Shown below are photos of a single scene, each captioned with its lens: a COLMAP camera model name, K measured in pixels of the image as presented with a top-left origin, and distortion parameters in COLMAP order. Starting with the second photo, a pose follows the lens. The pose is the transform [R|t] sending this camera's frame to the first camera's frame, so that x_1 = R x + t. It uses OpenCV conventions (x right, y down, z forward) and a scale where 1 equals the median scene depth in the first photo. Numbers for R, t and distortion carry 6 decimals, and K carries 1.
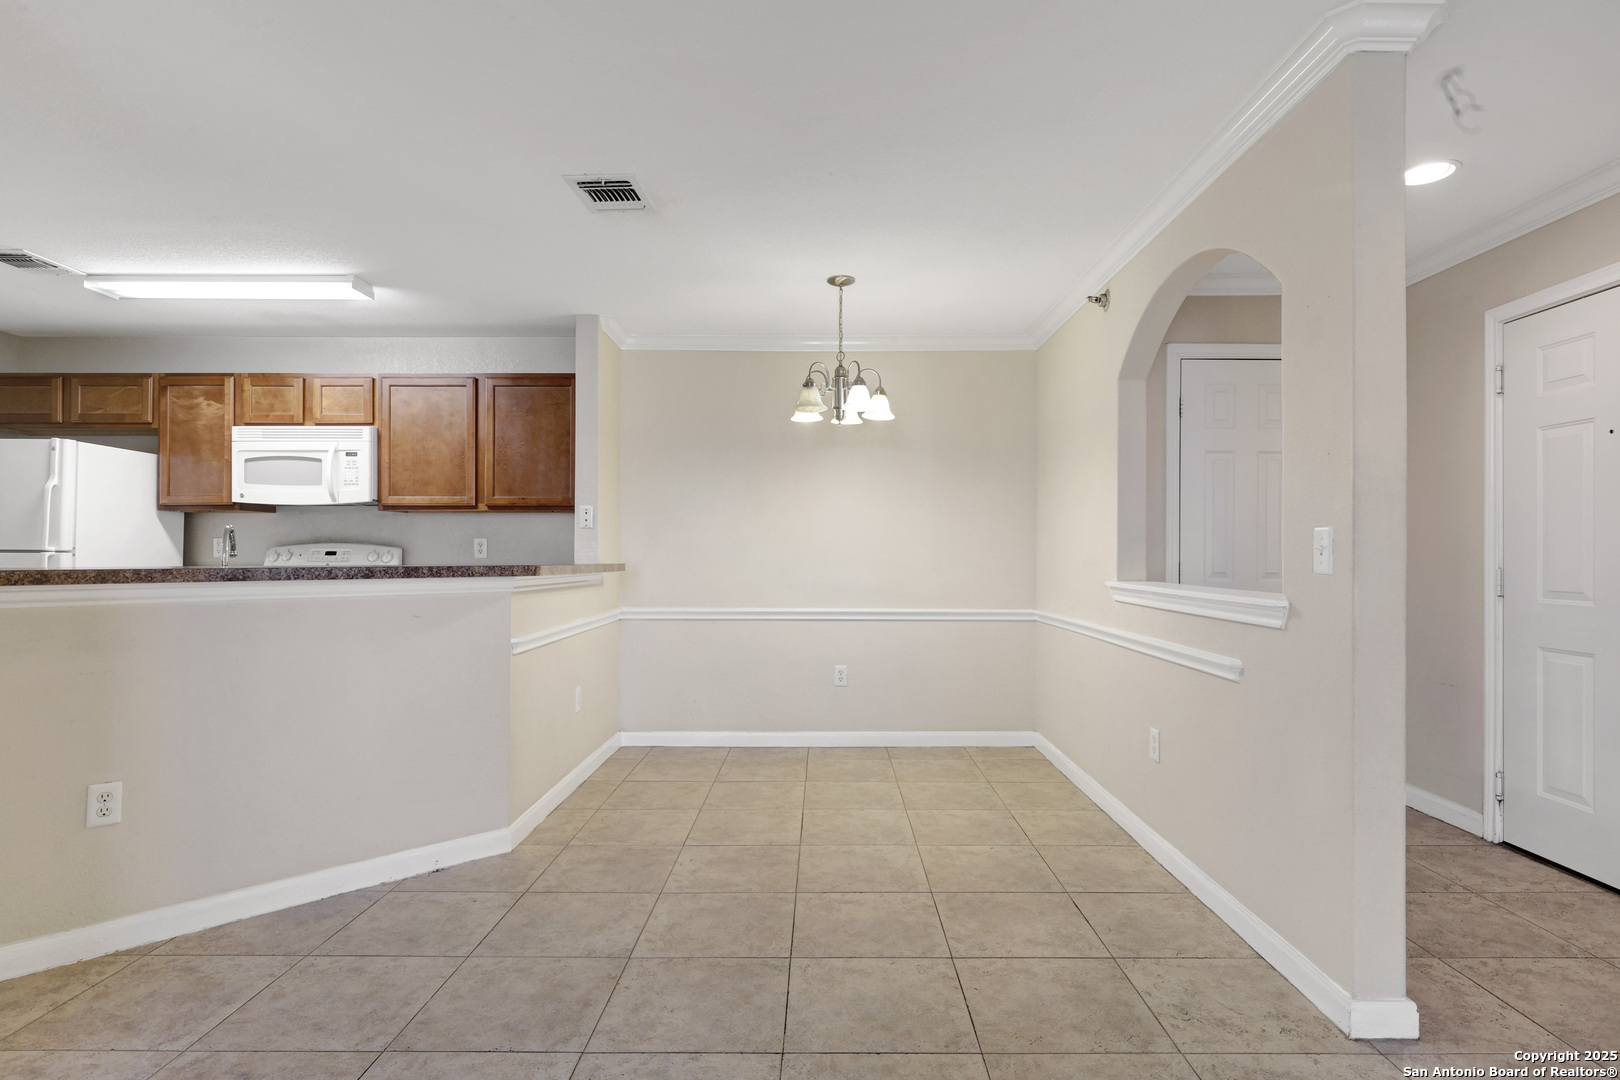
lens RADIAL K [[845.1, 0, 826.4], [0, 845.1, 544.4], [0, 0, 1]] dist [0.001761, -0.000176]
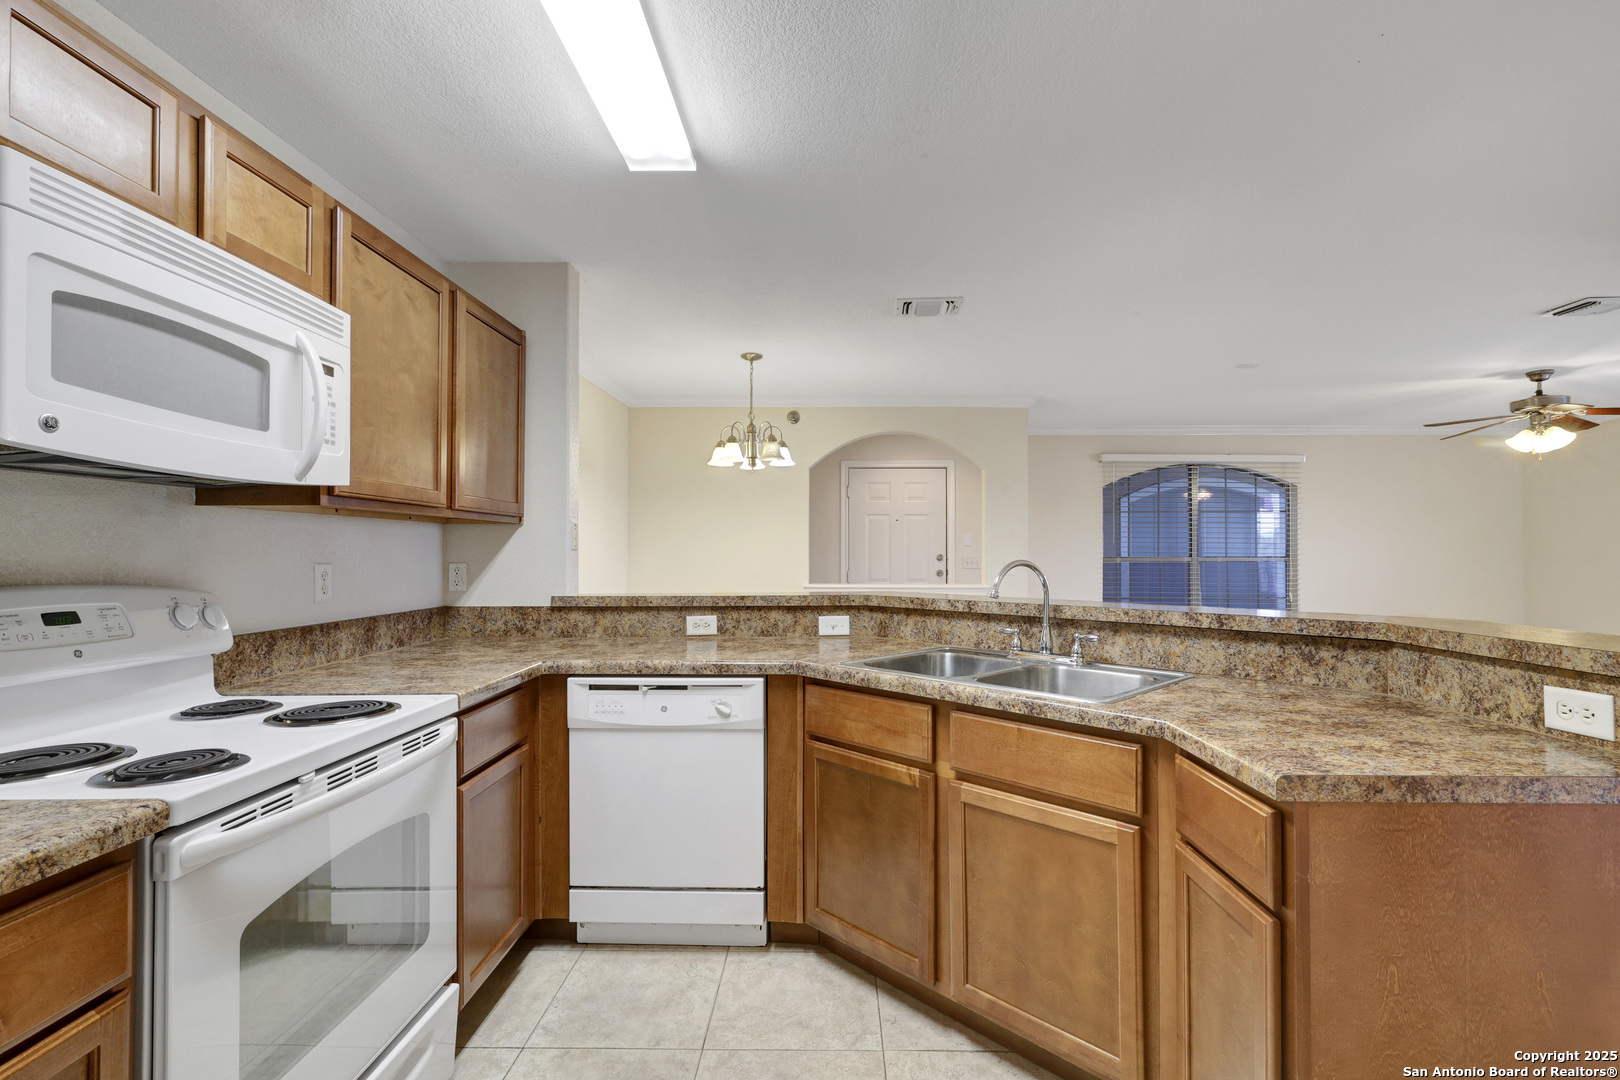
lens RADIAL K [[739.6, 0, 826.2], [0, 739.6, 546.6], [0, 0, 1]] dist [0.001976, -0.000373]
pose [[0.009591, 0.006328, 0.999934, -0.946513], [-0.010451, 0.999926, -0.006228, -0.020063], [-0.999899, -0.010391, 0.009657, 0.766619]]
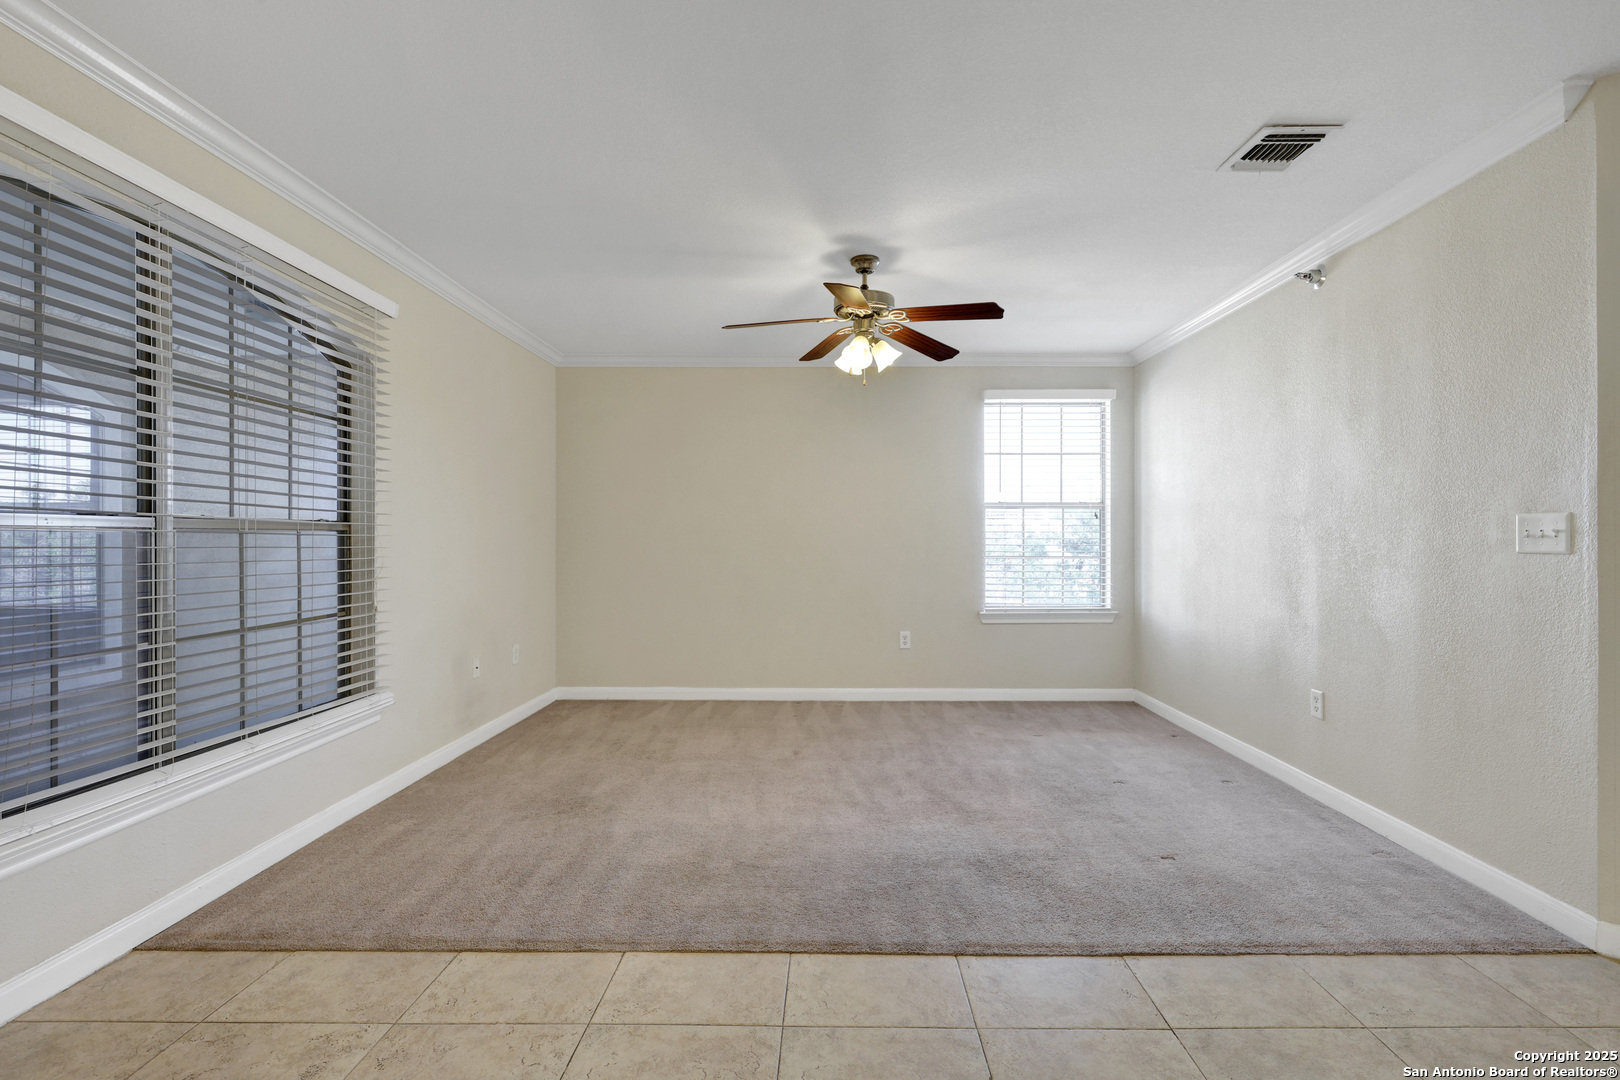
lens RADIAL K [[746.2, 0, 833.4], [0, 746.2, 537.3], [0, 0, 1]] dist [0.000354, -0.000474]
pose [[-0.999994, -0.003044, 0.001475, 0.155721], [-0.003060, 0.999936, -0.010932, 0.004519], [-0.001442, -0.010937, -0.999939, 0.517866]]
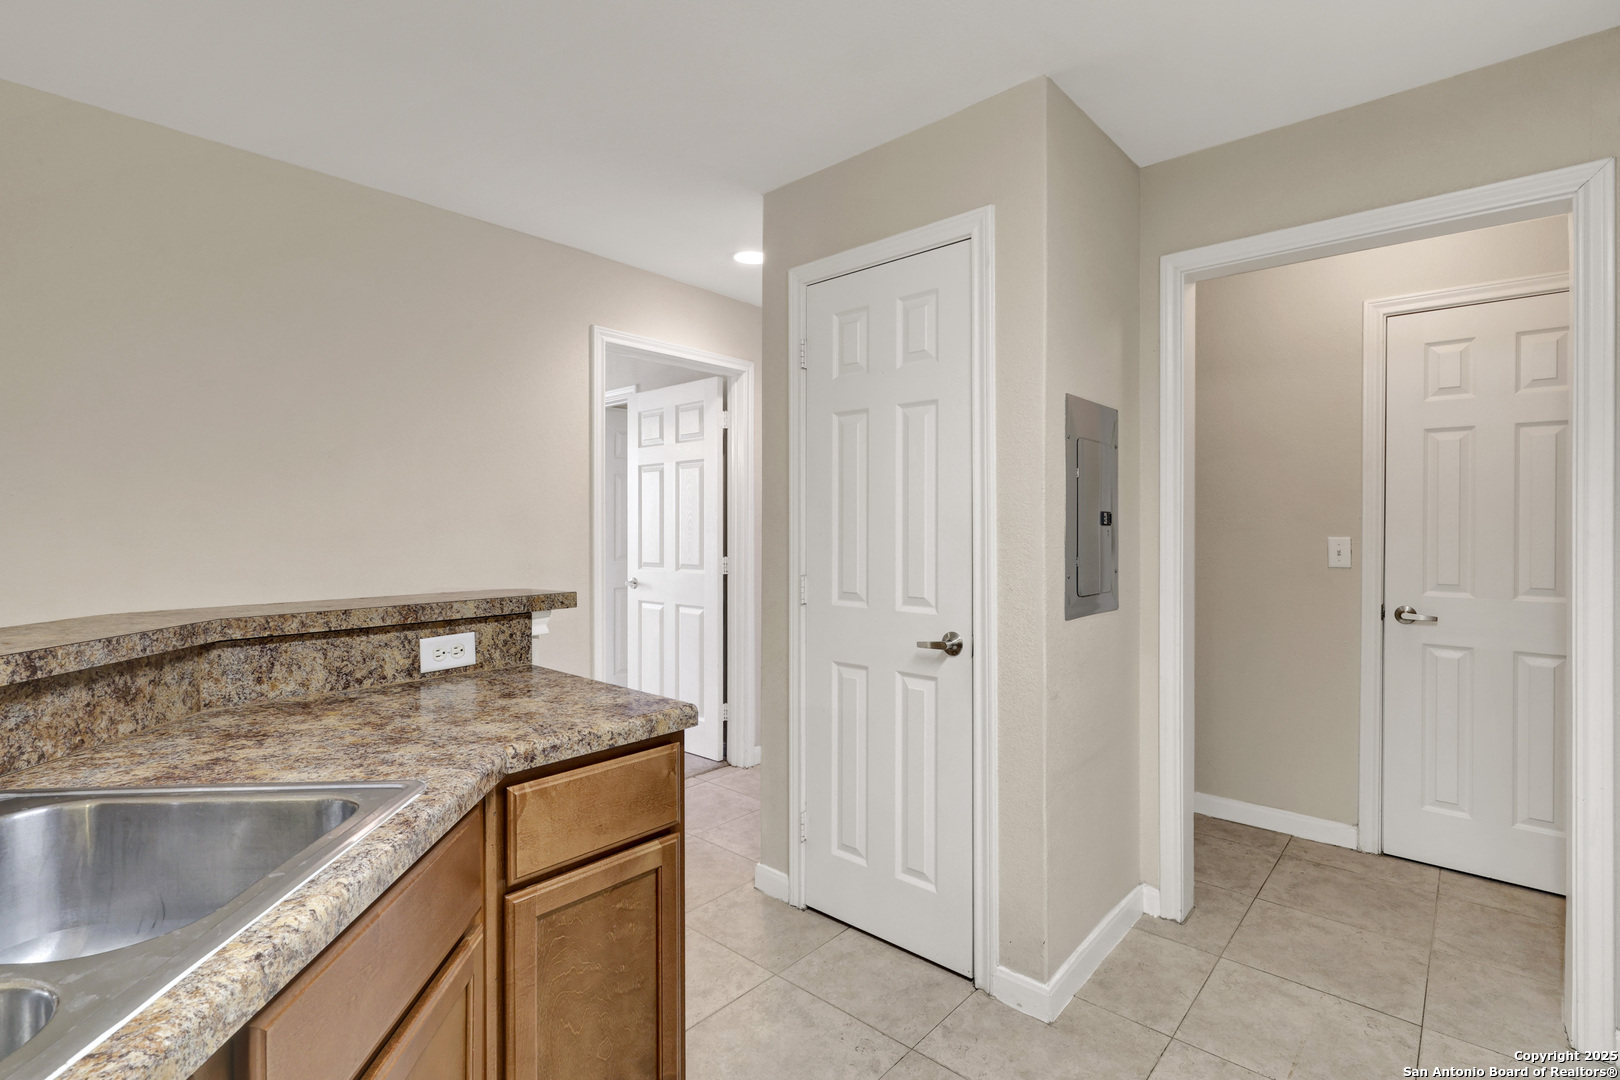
lens RADIAL K [[739.6, 0, 826.2], [0, 739.6, 546.6], [0, 0, 1]] dist [0.001976, -0.000373]
pose [[-0.656701, 0.018771, -0.753918, -0.503984], [0.006394, 0.999793, 0.019323, -0.019495], [0.754124, 0.007869, -0.656685, 0.862464]]
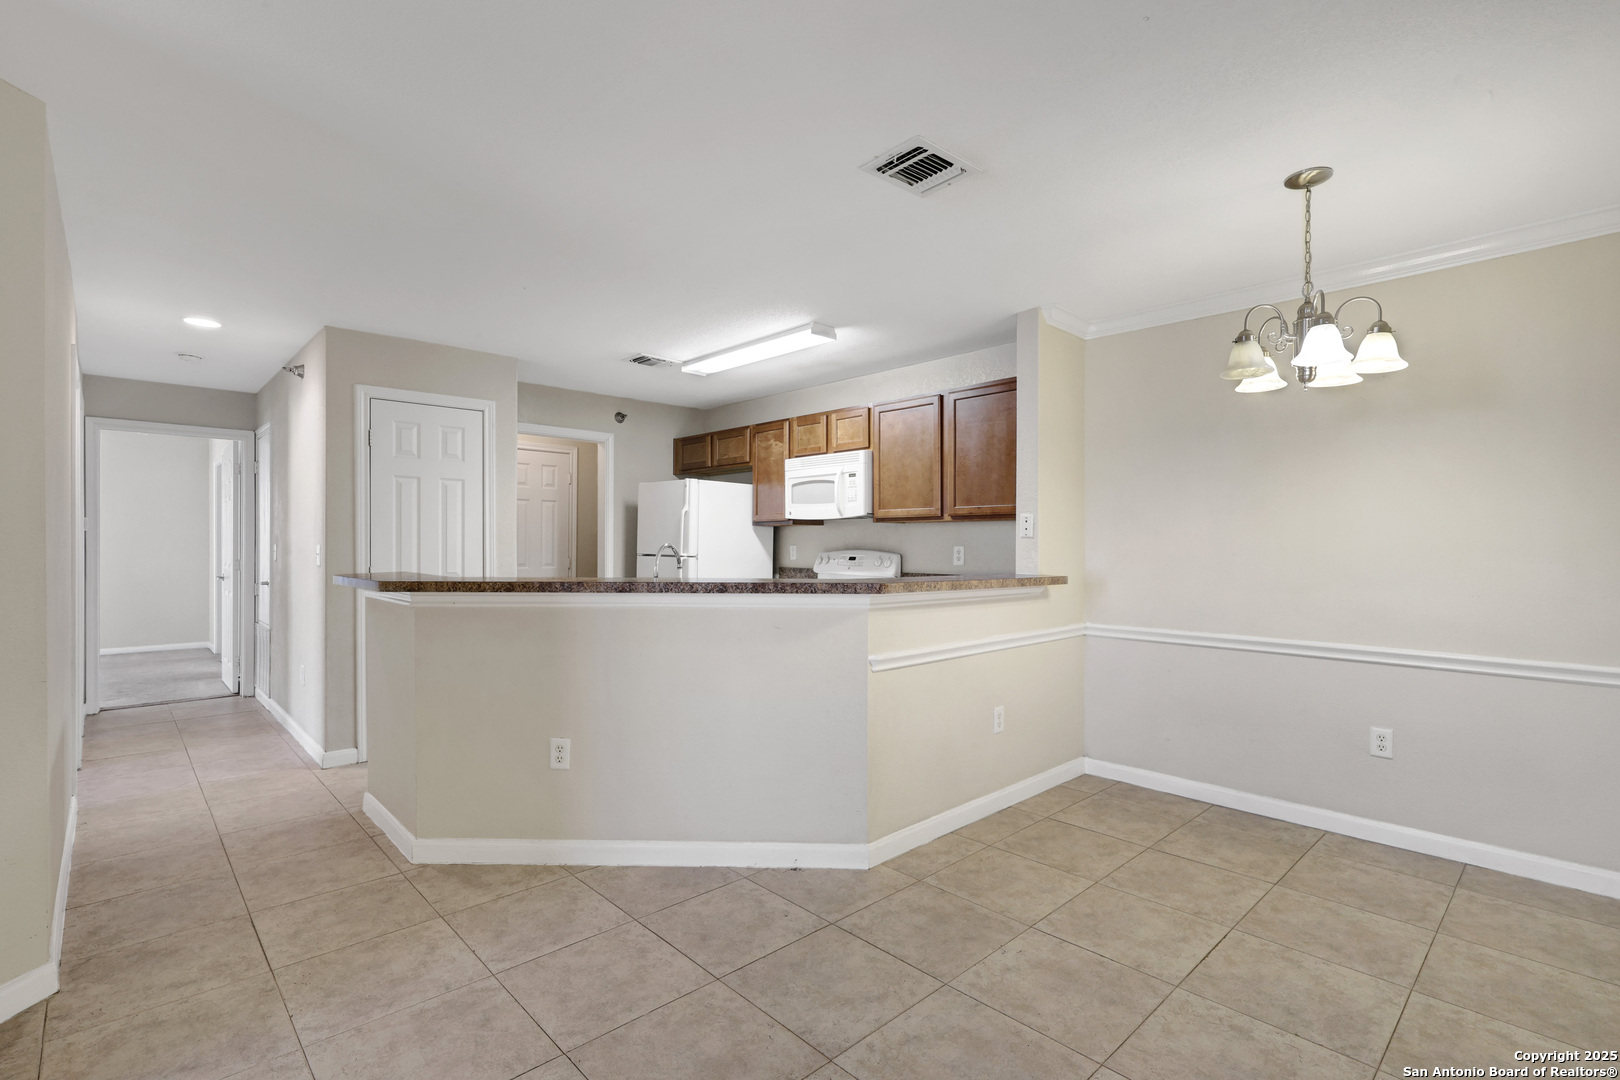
lens RADIAL K [[750.3, 0, 816.0], [0, 750.3, 543.7], [0, 0, 1]] dist [0.000989, -0.000197]
pose [[0.689805, 0.000148, -0.723995, 0.160333], [0.005319, 0.999972, 0.005273, -0.017810], [0.723975, -0.007488, 0.689785, 0.251657]]
